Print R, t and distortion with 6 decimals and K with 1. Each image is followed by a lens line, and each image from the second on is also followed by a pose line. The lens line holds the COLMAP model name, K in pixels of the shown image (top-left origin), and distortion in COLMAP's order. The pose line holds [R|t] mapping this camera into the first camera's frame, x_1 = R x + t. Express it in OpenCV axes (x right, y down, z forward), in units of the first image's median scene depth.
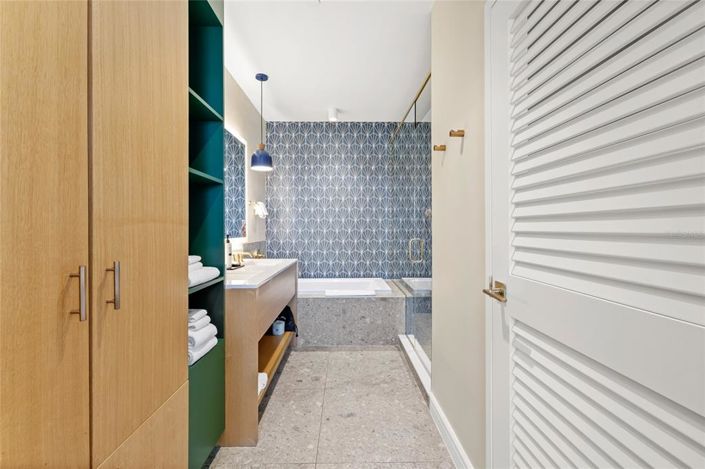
lens RADIAL K [[304.1, 0, 354.7], [0, 304.1, 223.4], [0, 0, 1]] dist [0.001336, -0.003467]
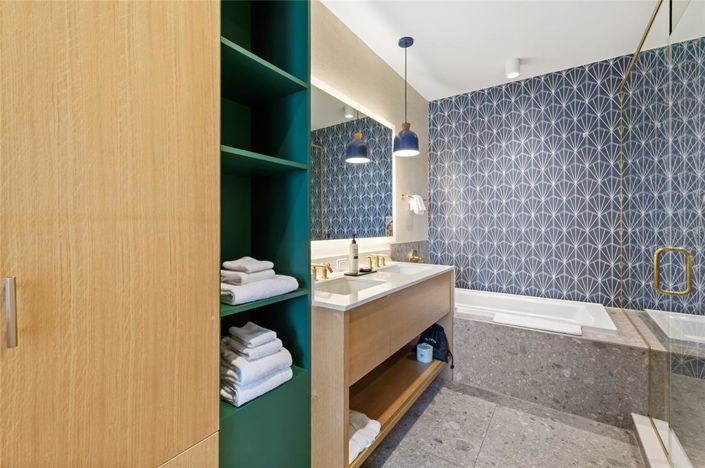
lens RADIAL K [[304.1, 0, 354.7], [0, 304.1, 222.9], [0, 0, 1]] dist [0.001336, -0.003467]
pose [[0.806121, -0.004466, -0.591734, 0.064420], [0.008767, 0.999952, 0.004396, 0.002574], [0.591686, -0.008732, 0.806121, 0.241807]]
